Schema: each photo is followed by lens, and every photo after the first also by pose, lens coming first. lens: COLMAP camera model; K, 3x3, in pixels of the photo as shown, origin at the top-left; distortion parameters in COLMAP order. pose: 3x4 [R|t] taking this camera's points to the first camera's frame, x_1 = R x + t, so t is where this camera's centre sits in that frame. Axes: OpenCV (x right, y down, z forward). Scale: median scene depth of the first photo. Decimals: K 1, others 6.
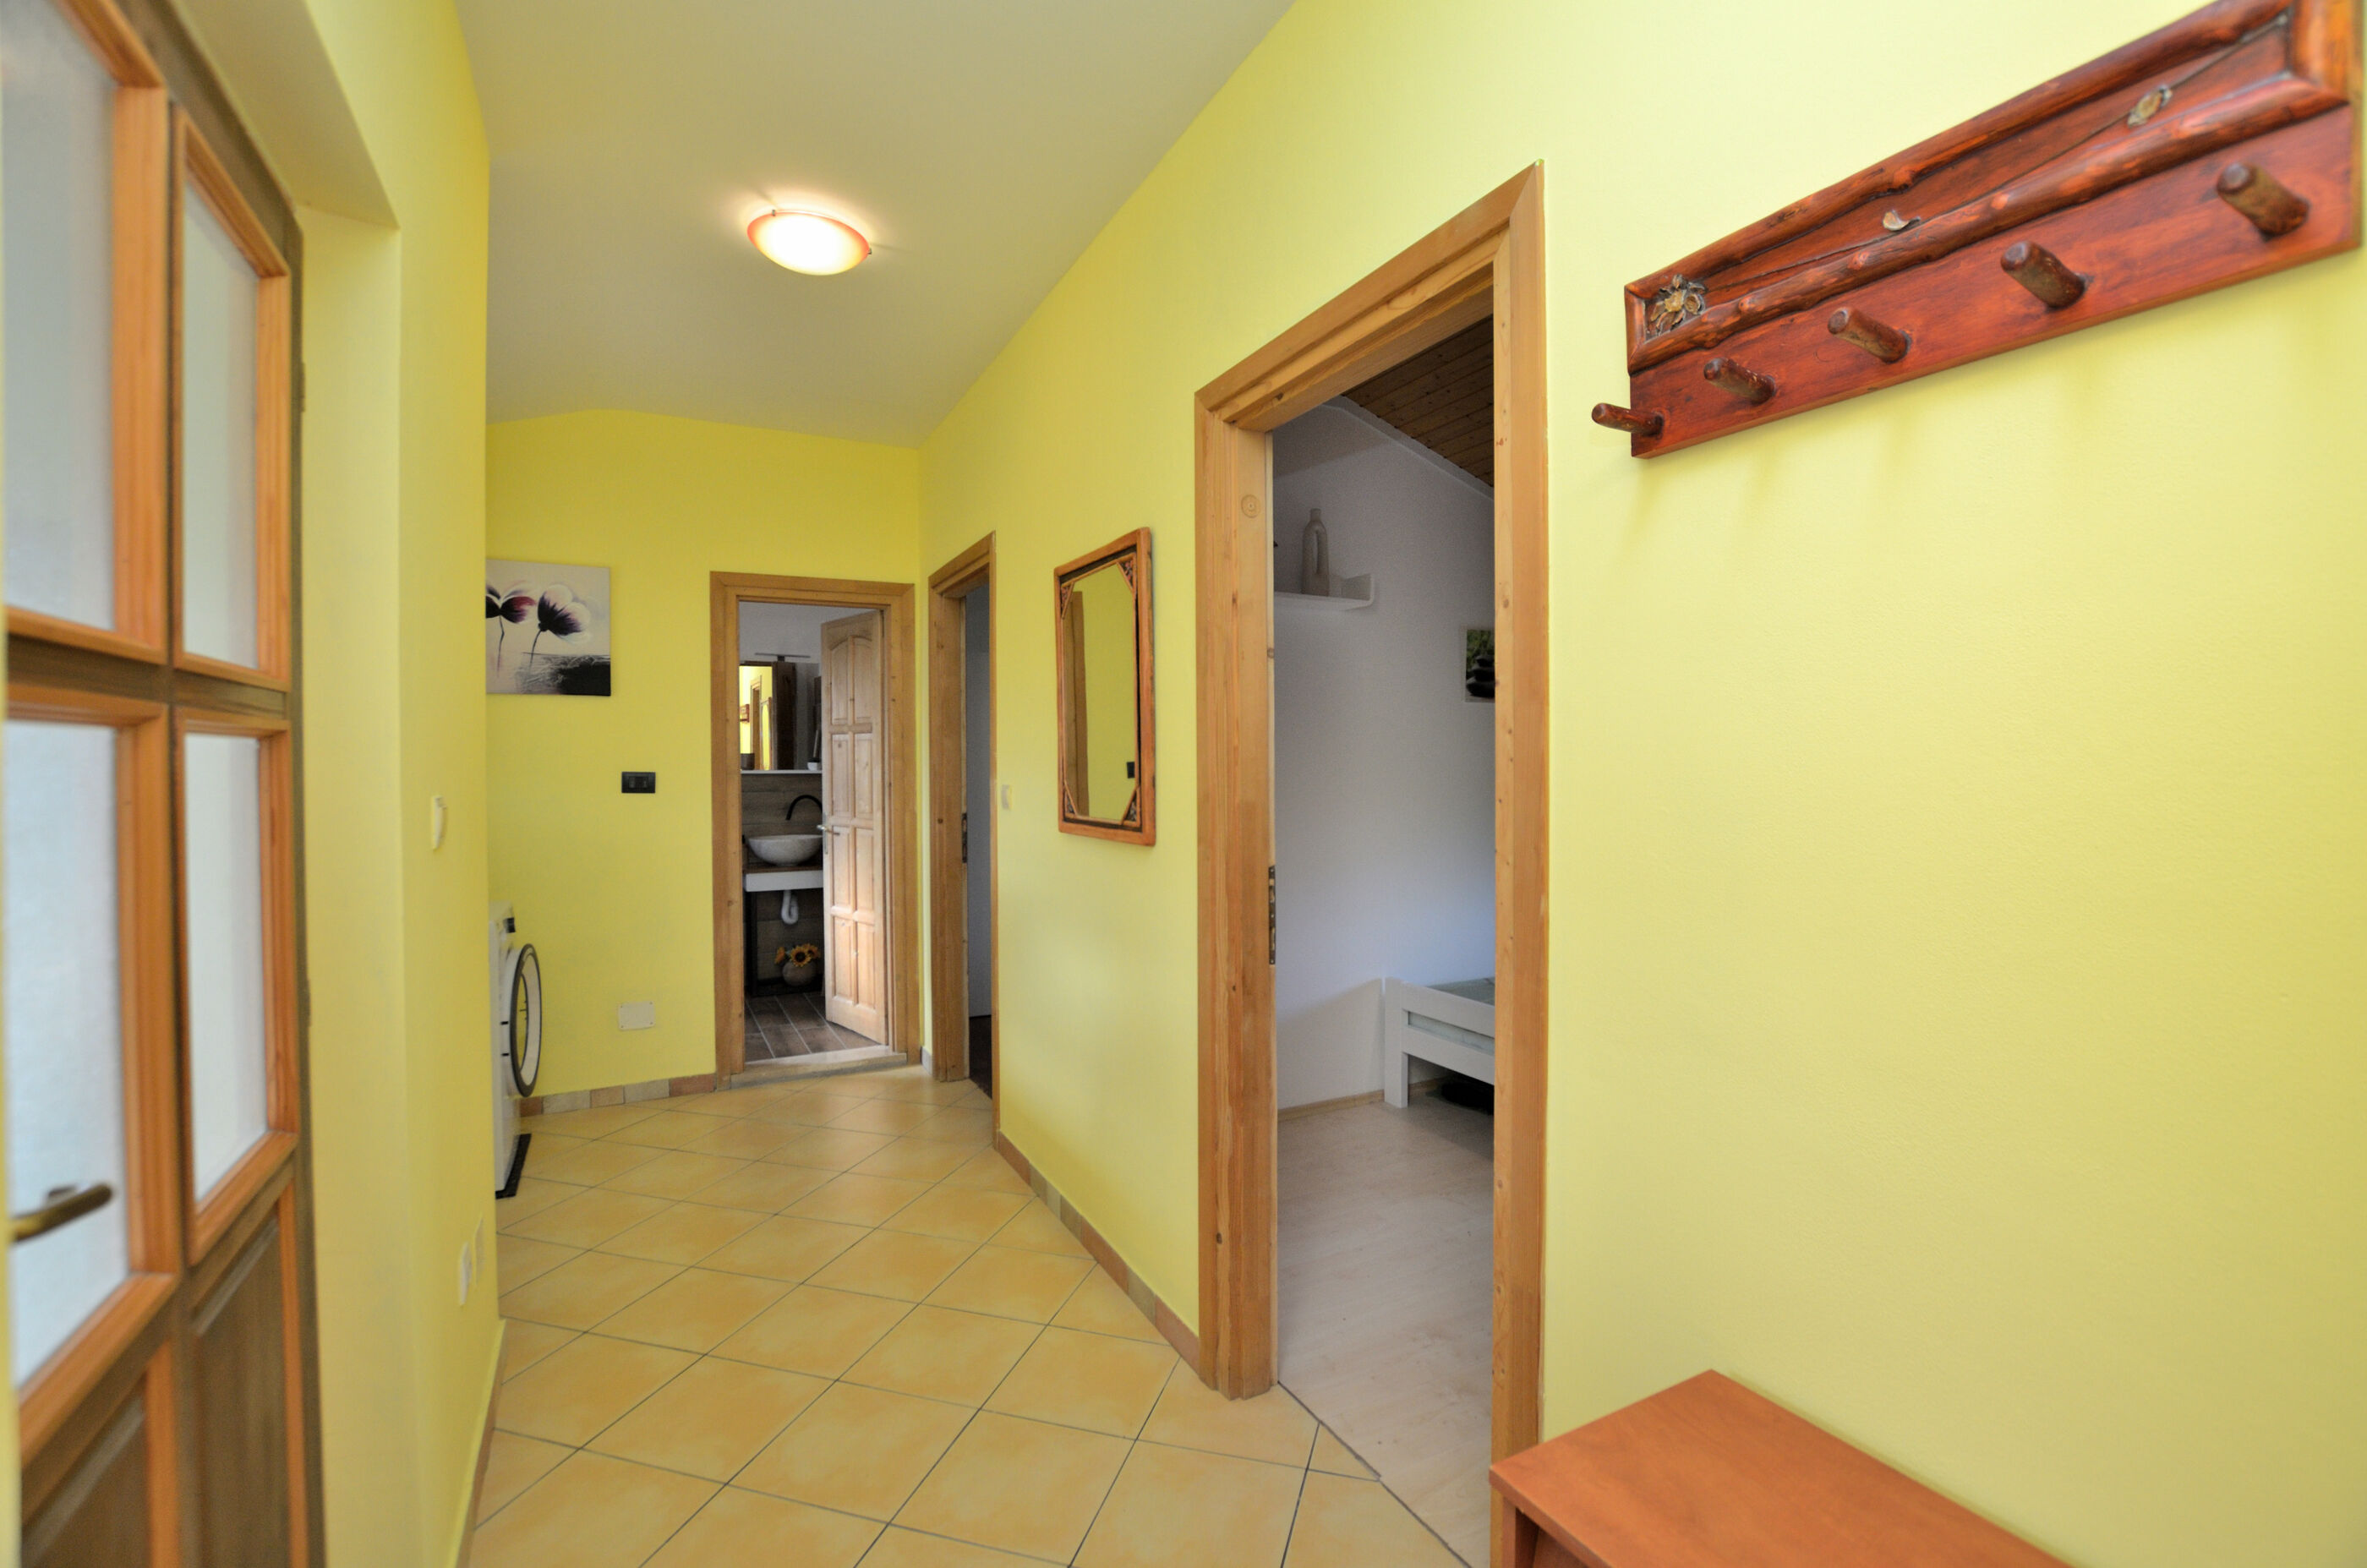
lens RADIAL K [[1040.9, 0, 1184.1], [0, 1040.9, 772.6], [0, 0, 1]] dist [-0.033425, 0.004637]
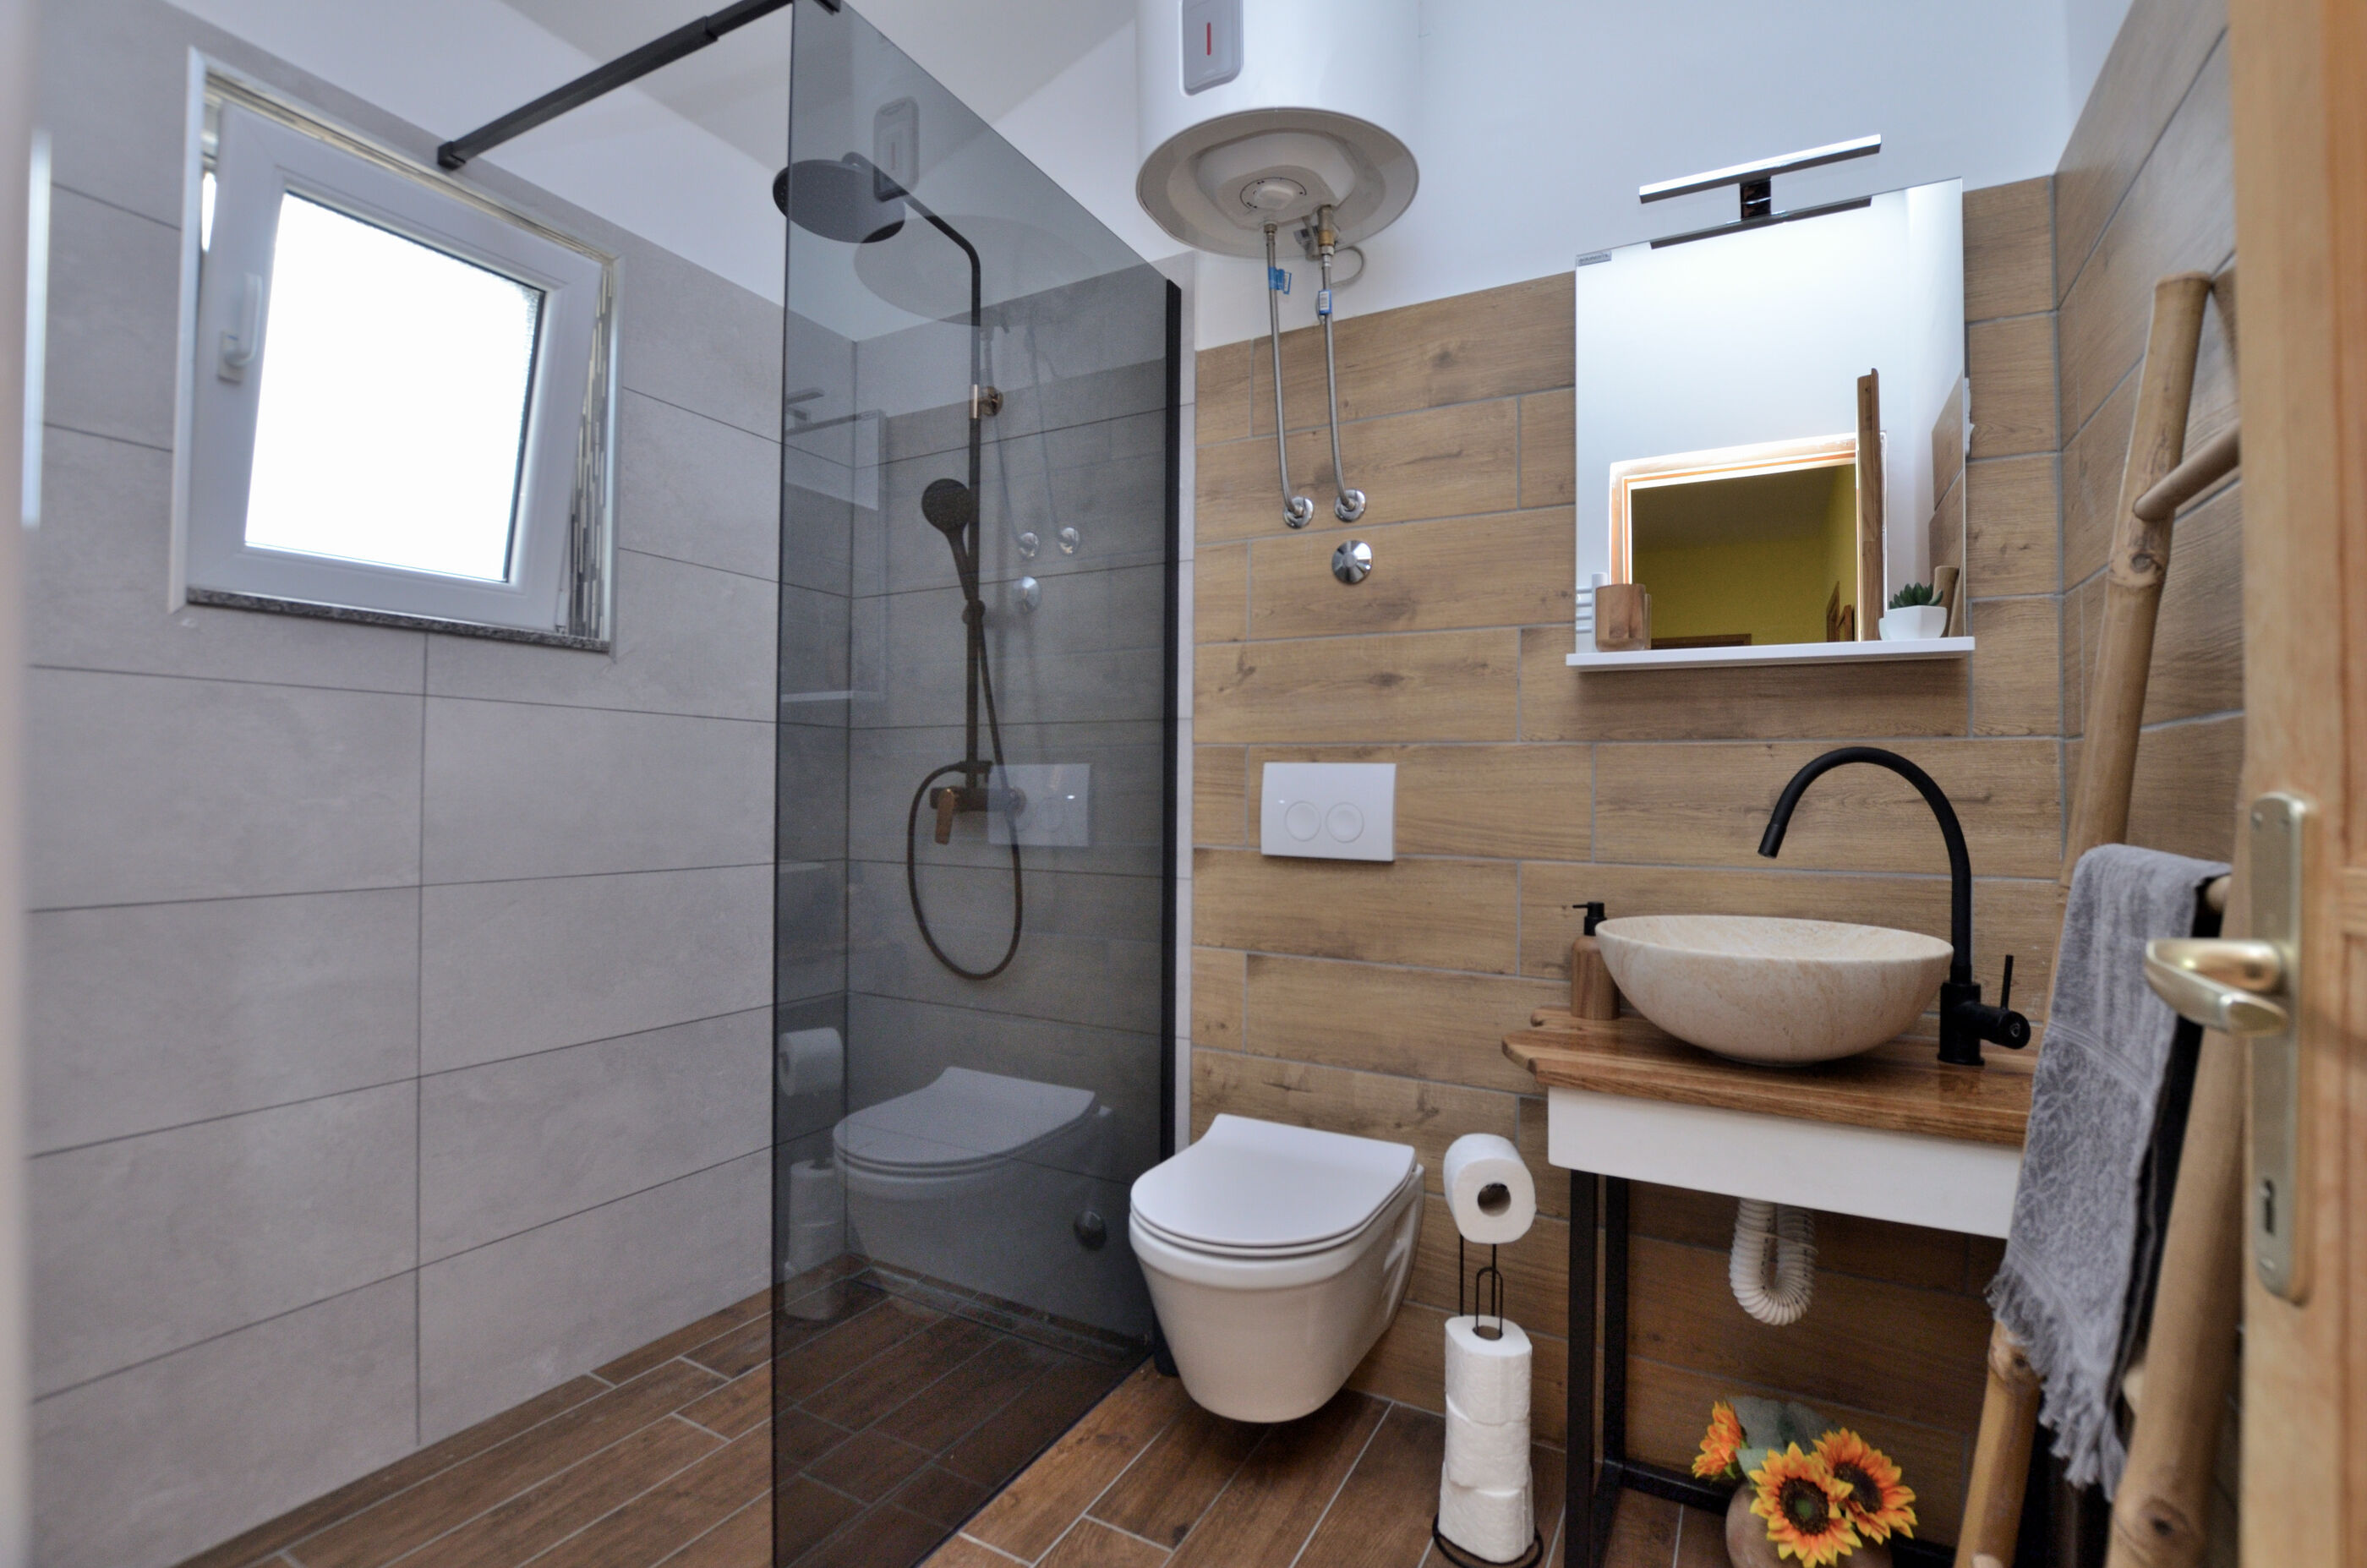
lens RADIAL K [[1040.9, 0, 1203.8], [0, 1040.9, 789.5], [0, 0, 1]] dist [-0.033425, 0.004637]
pose [[0.569556, 0.005188, -0.821936, -0.268945], [-0.019424, 0.999786, -0.007149, 0.032993], [0.821723, 0.020037, 0.569535, 0.773730]]
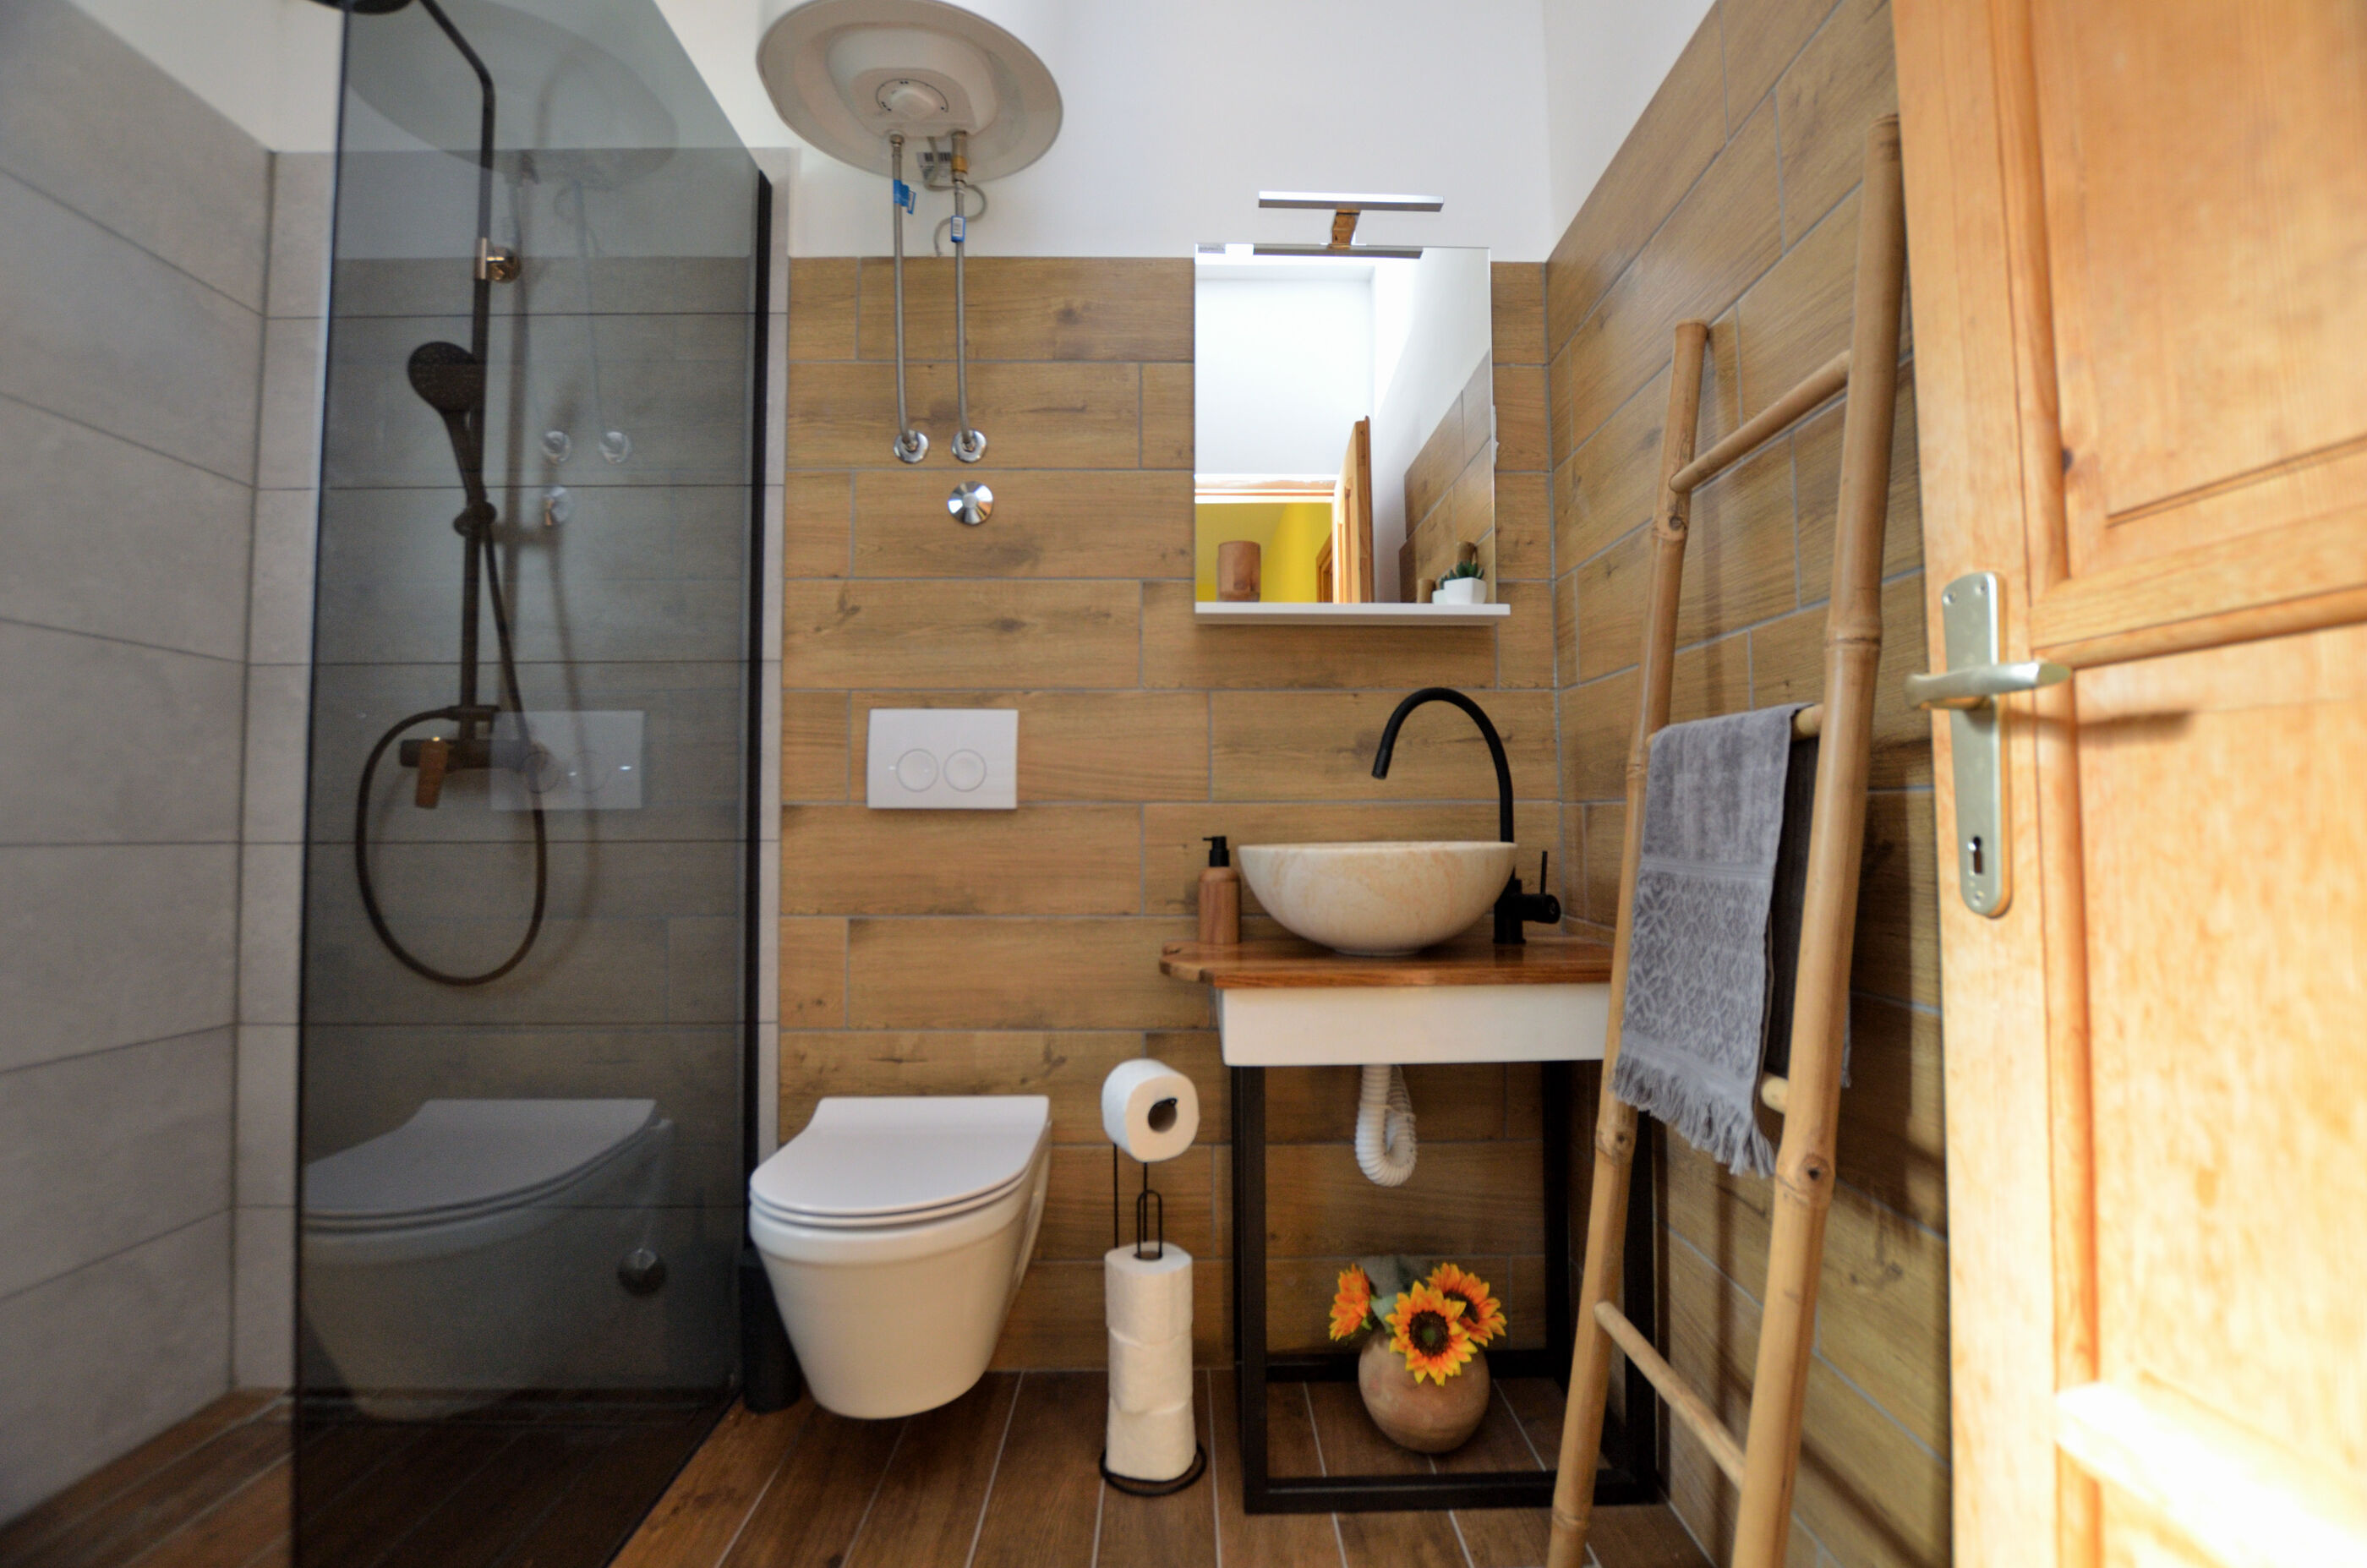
lens RADIAL K [[1040.9, 0, 1200.6], [0, 1040.9, 788.6], [0, 0, 1]] dist [-0.033425, 0.004637]
pose [[0.901759, -0.019283, -0.431809, -0.310595], [-0.000882, 0.998920, -0.046450, 0.058522], [0.432239, 0.042268, 0.900768, 0.746674]]
